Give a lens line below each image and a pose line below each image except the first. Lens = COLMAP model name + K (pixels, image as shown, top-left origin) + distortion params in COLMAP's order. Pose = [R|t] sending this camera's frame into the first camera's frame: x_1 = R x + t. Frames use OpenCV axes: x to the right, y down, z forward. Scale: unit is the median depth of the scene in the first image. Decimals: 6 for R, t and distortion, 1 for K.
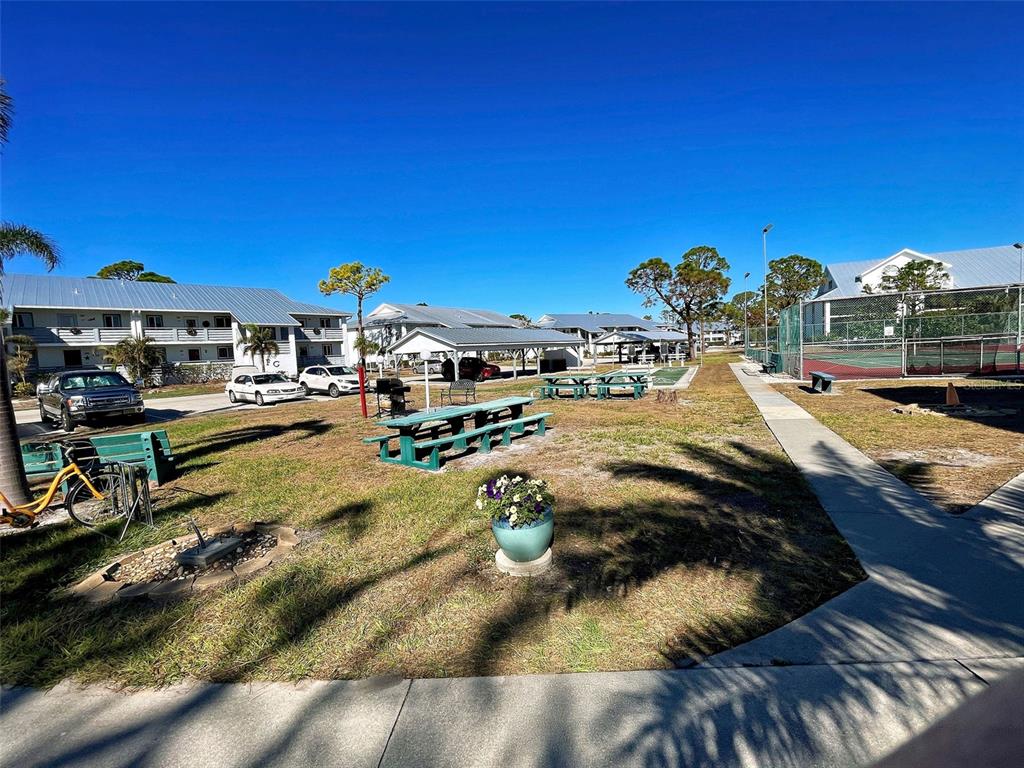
lens RADIAL K [[430.8, 0, 514.6], [0, 430.8, 381.5], [0, 0, 1]] dist [-0.001250, 0.000006]
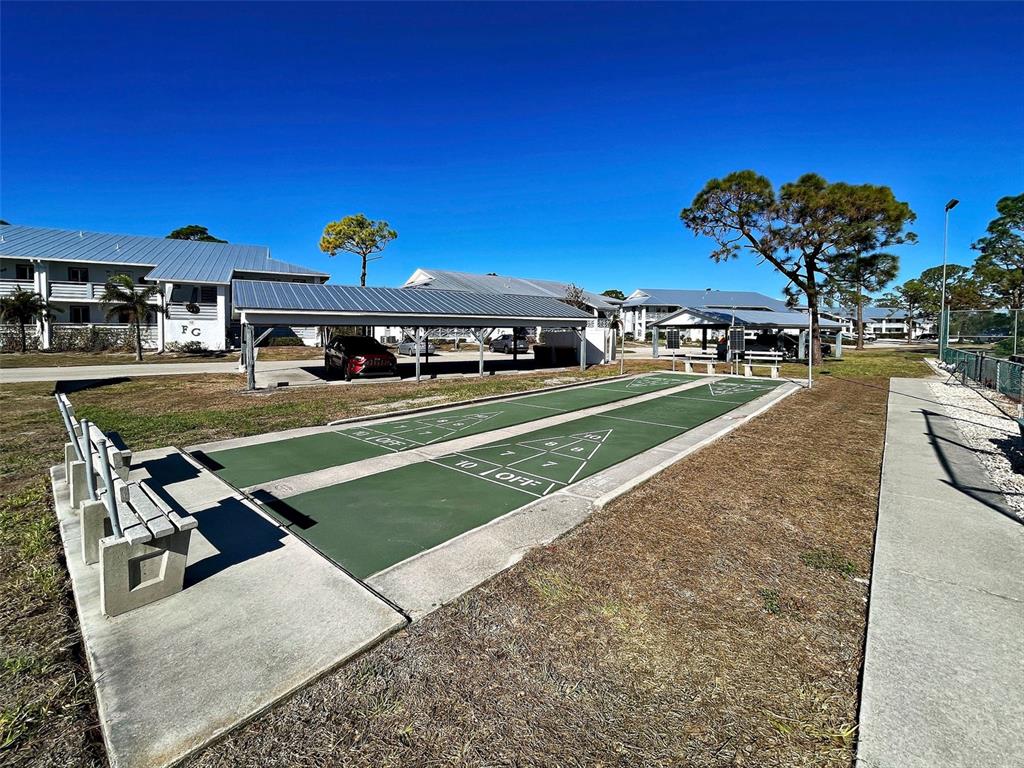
lens RADIAL K [[436.4, 0, 502.7], [0, 436.4, 350.1], [0, 0, 1]] dist [-0.001160, -0.000228]
pose [[0.955075, 0.060481, -0.290128, 0.149382], [-0.067592, 0.997607, -0.014540, -0.023577], [0.288554, 0.033497, 0.956878, 0.277724]]
